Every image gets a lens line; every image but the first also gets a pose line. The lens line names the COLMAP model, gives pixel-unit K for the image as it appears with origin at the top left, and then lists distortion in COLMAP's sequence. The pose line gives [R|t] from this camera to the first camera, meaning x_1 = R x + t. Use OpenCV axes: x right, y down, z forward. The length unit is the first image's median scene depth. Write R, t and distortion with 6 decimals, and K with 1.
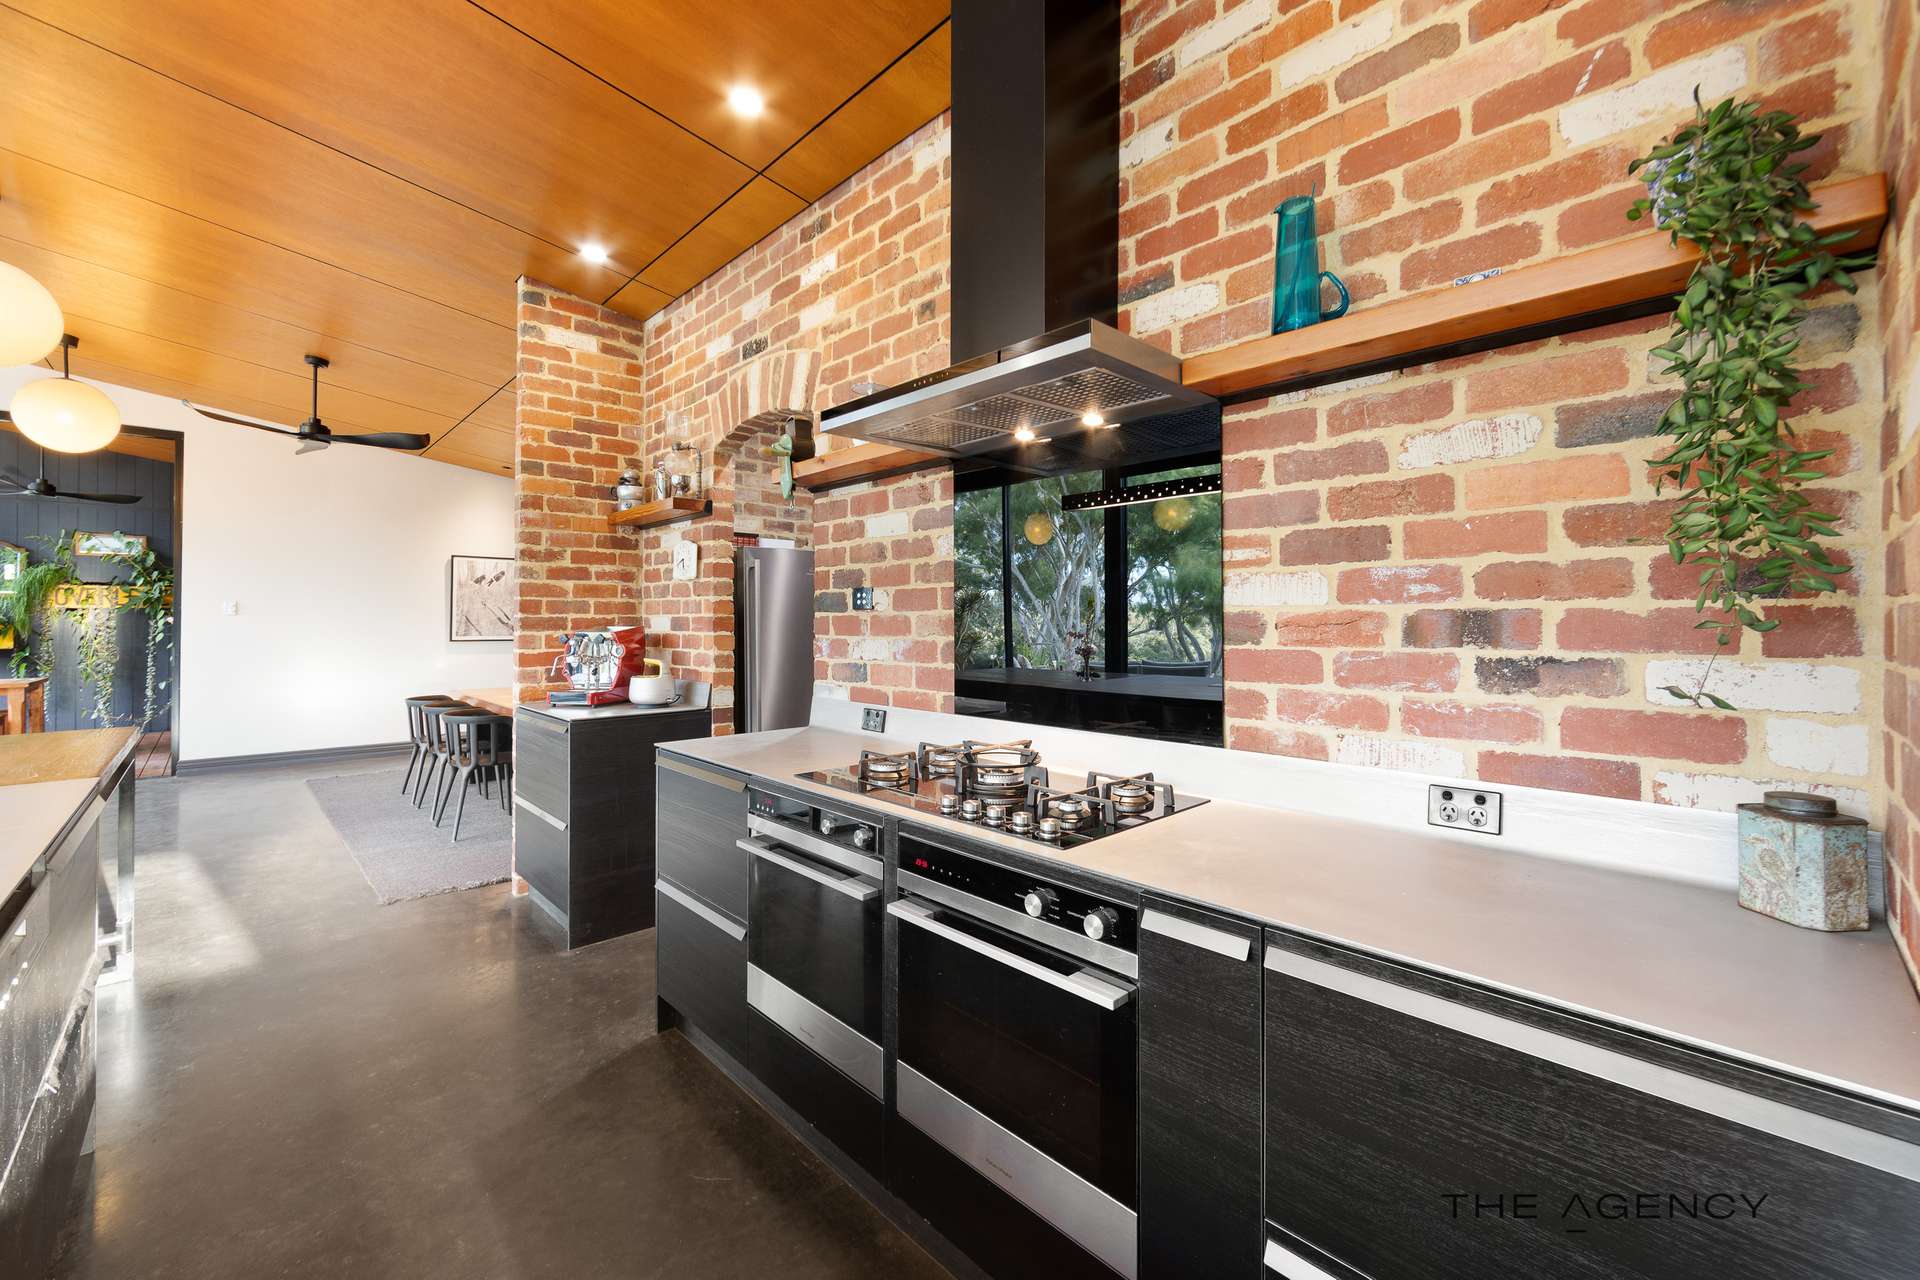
lens RADIAL K [[766.8, 0, 968.3], [0, 766.8, 613.4], [0, 0, 1]] dist [-0.000673, 0.000200]
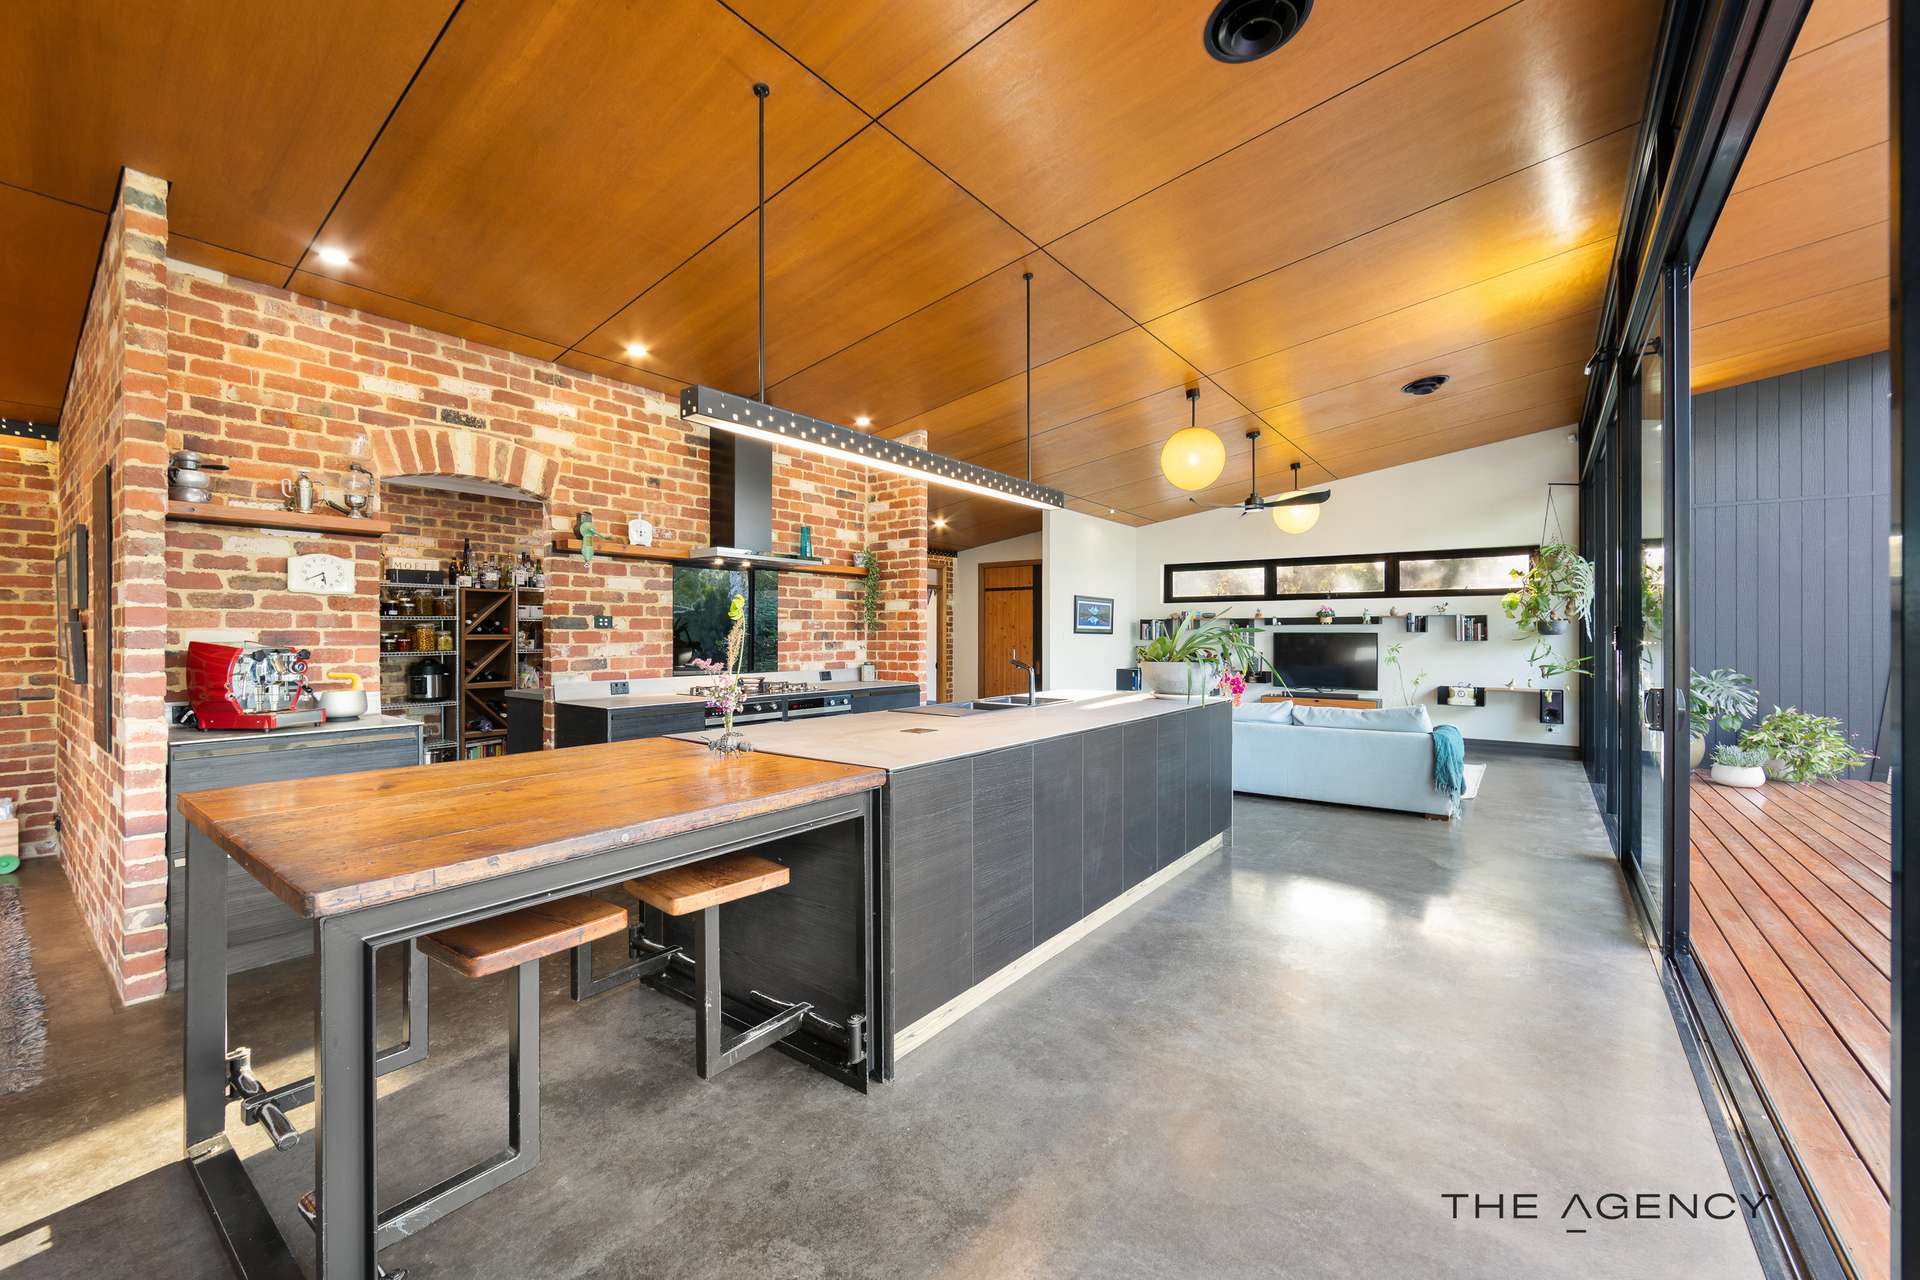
lens RADIAL K [[766.8, 0, 956.4], [0, 766.8, 634.2], [0, 0, 1]] dist [-0.000673, 0.000200]
pose [[-0.137998, -0.004473, 0.990422, -2.117798], [-0.012771, 0.999915, 0.002736, -0.006917], [-0.990350, -0.012271, -0.138043, 0.465456]]
